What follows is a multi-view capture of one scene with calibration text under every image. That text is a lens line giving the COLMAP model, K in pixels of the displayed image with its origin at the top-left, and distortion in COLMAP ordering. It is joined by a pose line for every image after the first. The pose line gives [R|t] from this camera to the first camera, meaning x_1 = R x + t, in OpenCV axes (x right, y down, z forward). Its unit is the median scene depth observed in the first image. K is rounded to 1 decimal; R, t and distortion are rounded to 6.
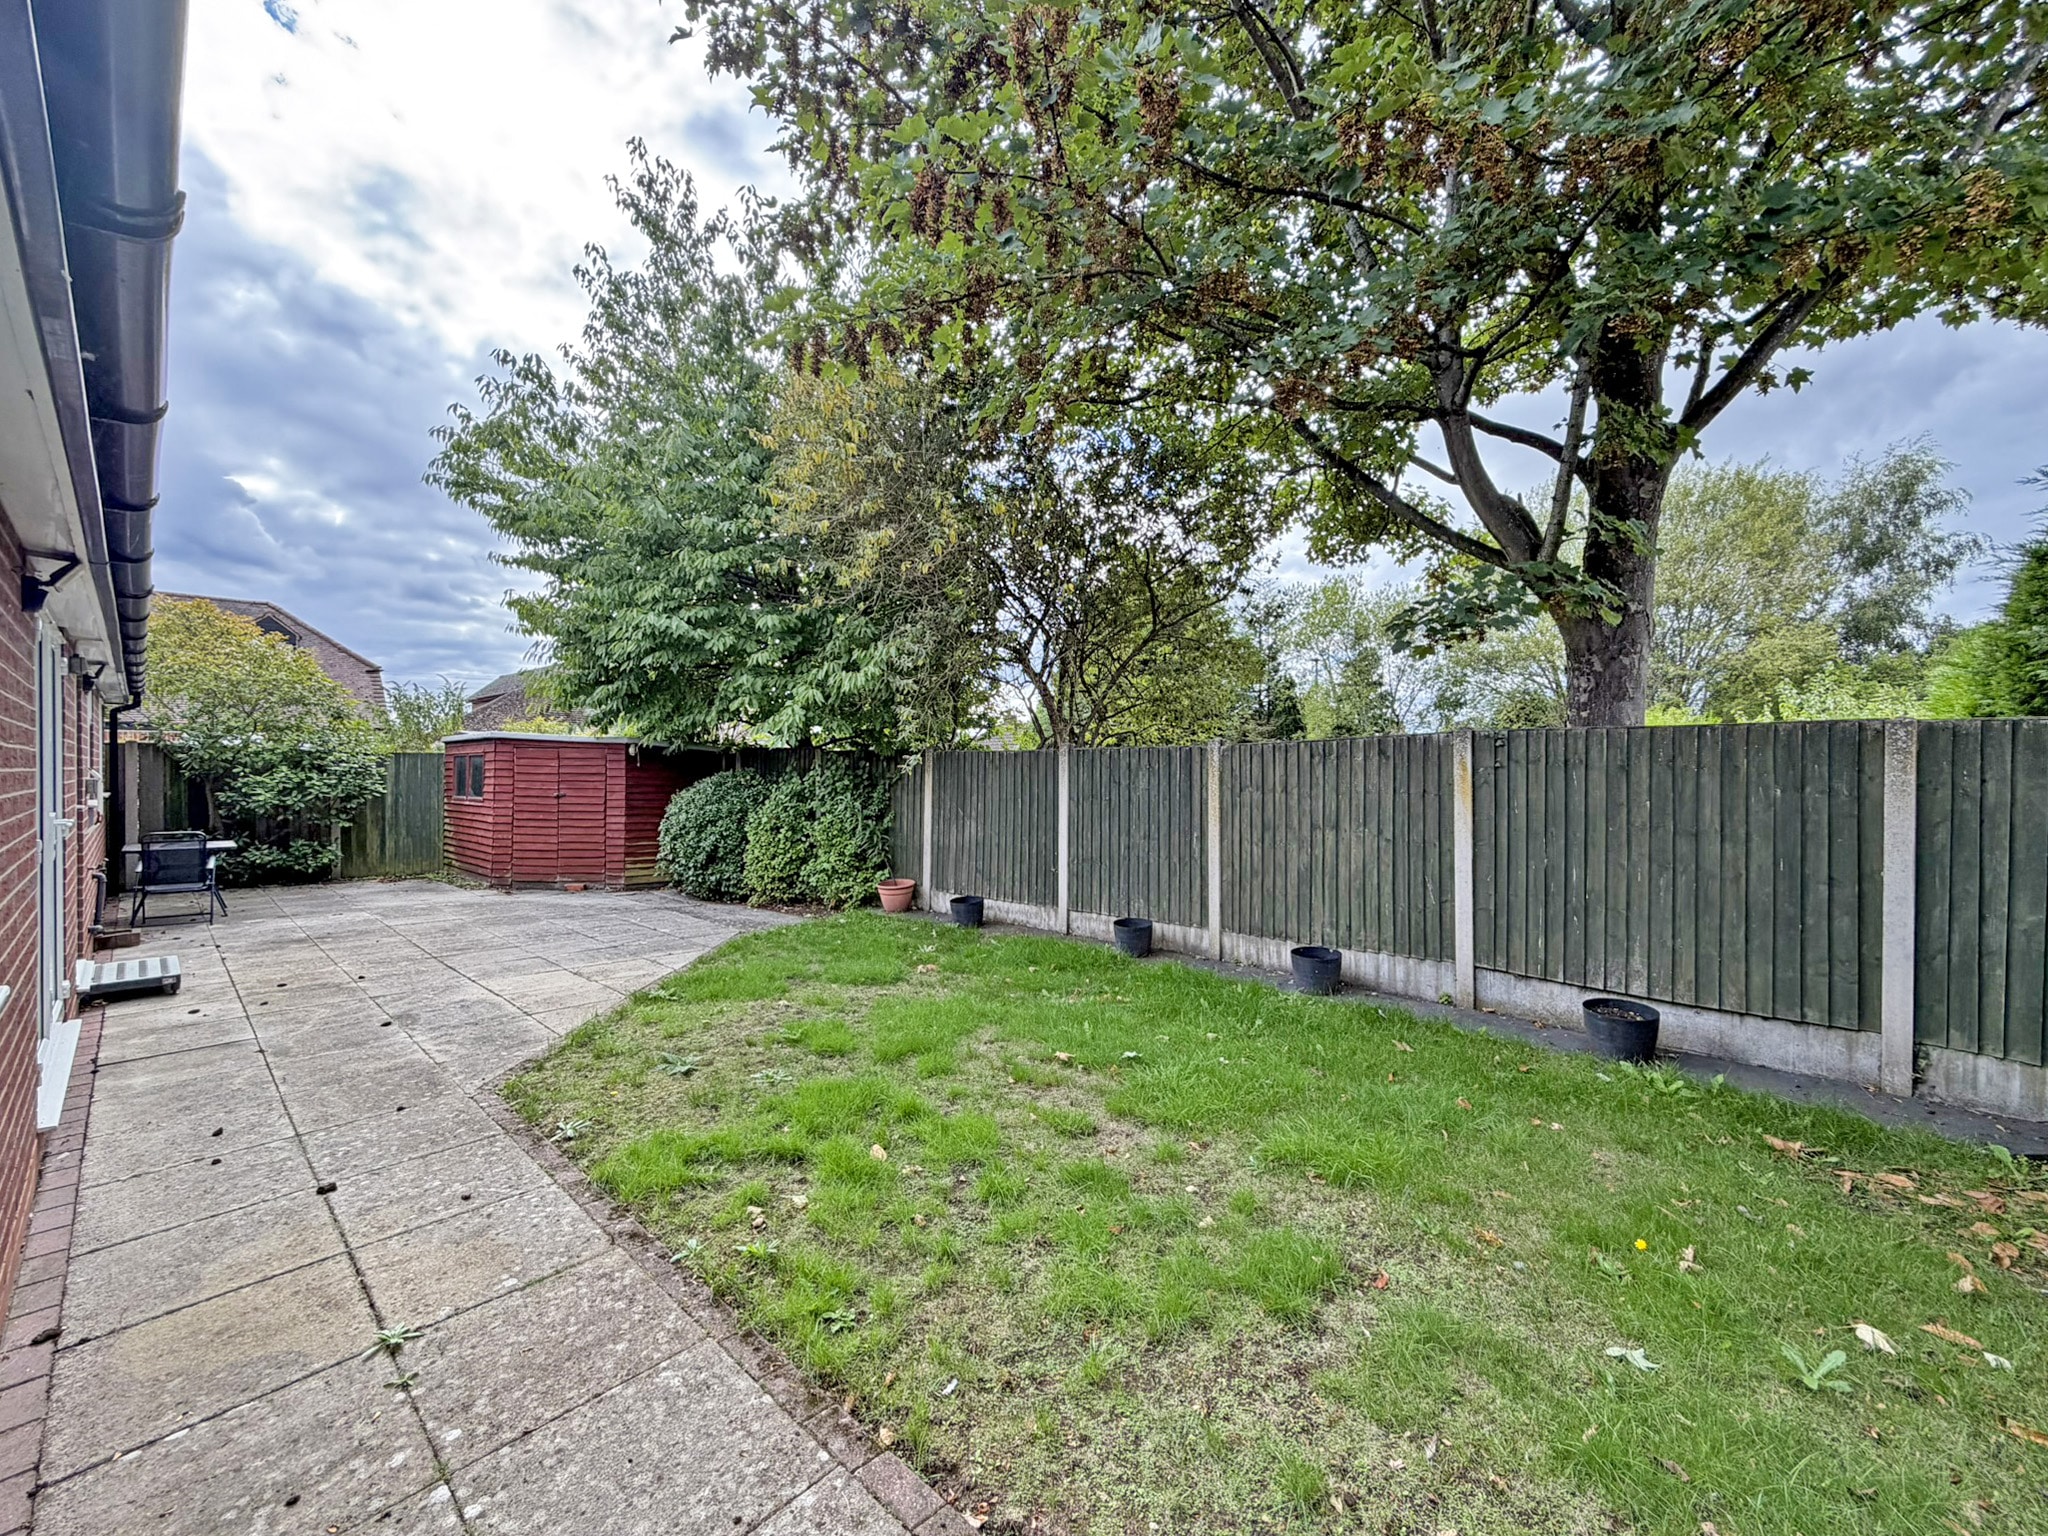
lens RADIAL K [[805.1, 0, 1024.0], [0, 805.1, 768.0], [0, 0, 1]] dist [0.001817, 0.000247]
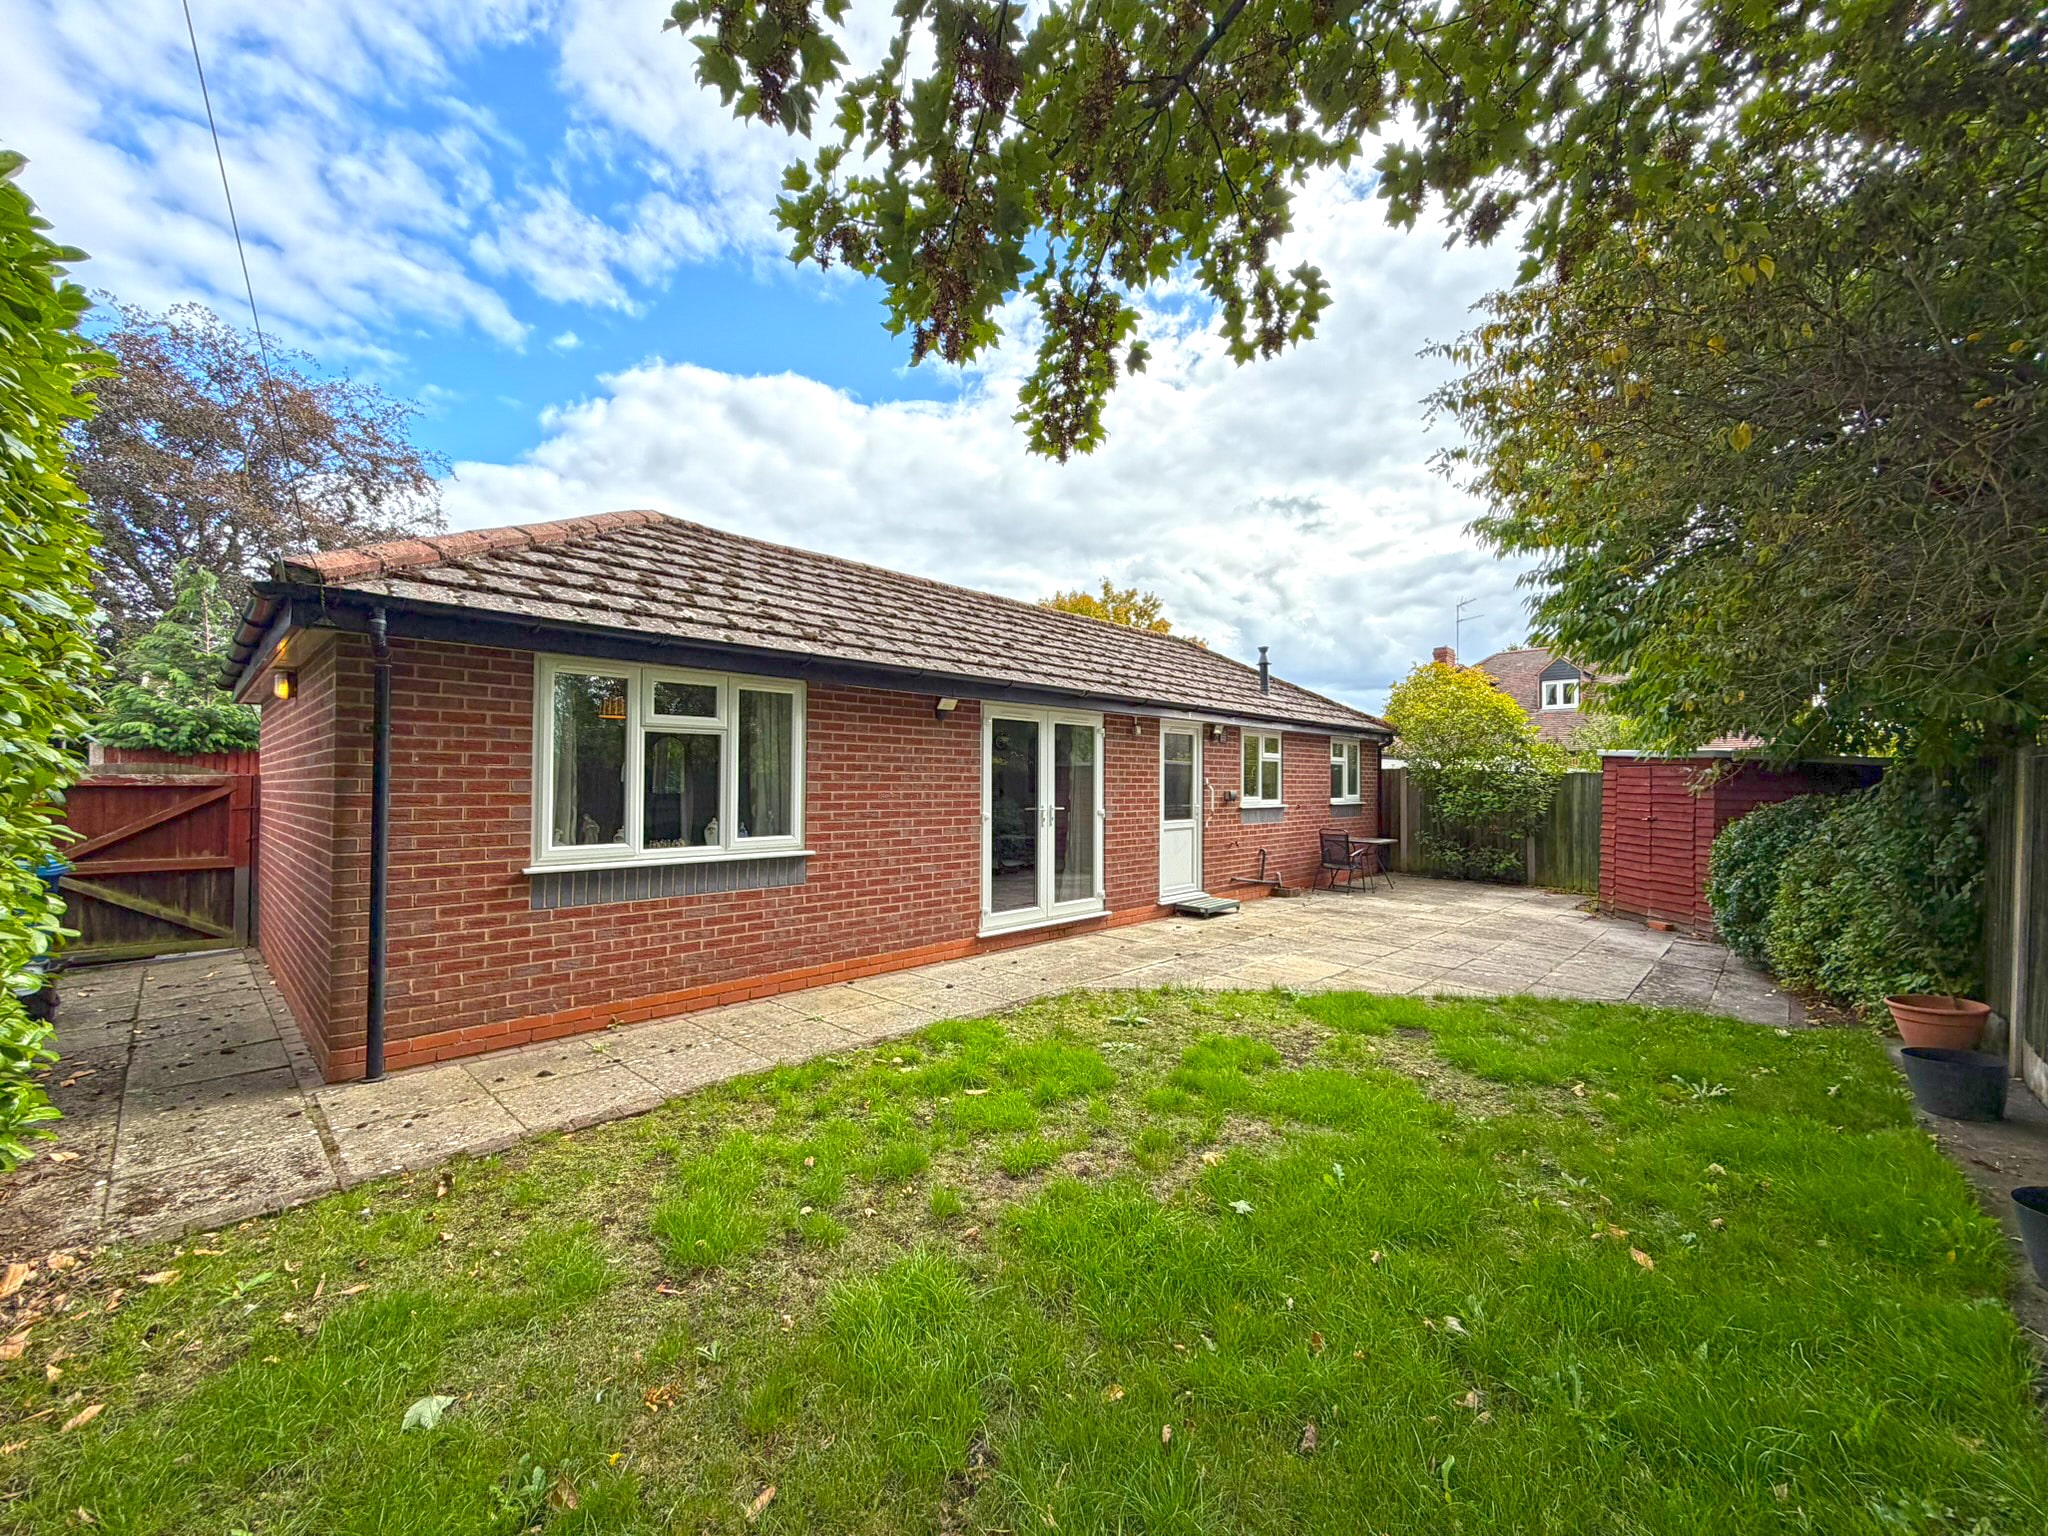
lens RADIAL K [[805.1, 0, 1024.0], [0, 805.1, 768.0], [0, 0, 1]] dist [0.001817, 0.000247]
pose [[-0.012731, -0.022376, -0.999669, 1.322039], [-0.006474, 0.999730, -0.022294, 0.006846], [0.999898, 0.006188, -0.012872, 1.326706]]
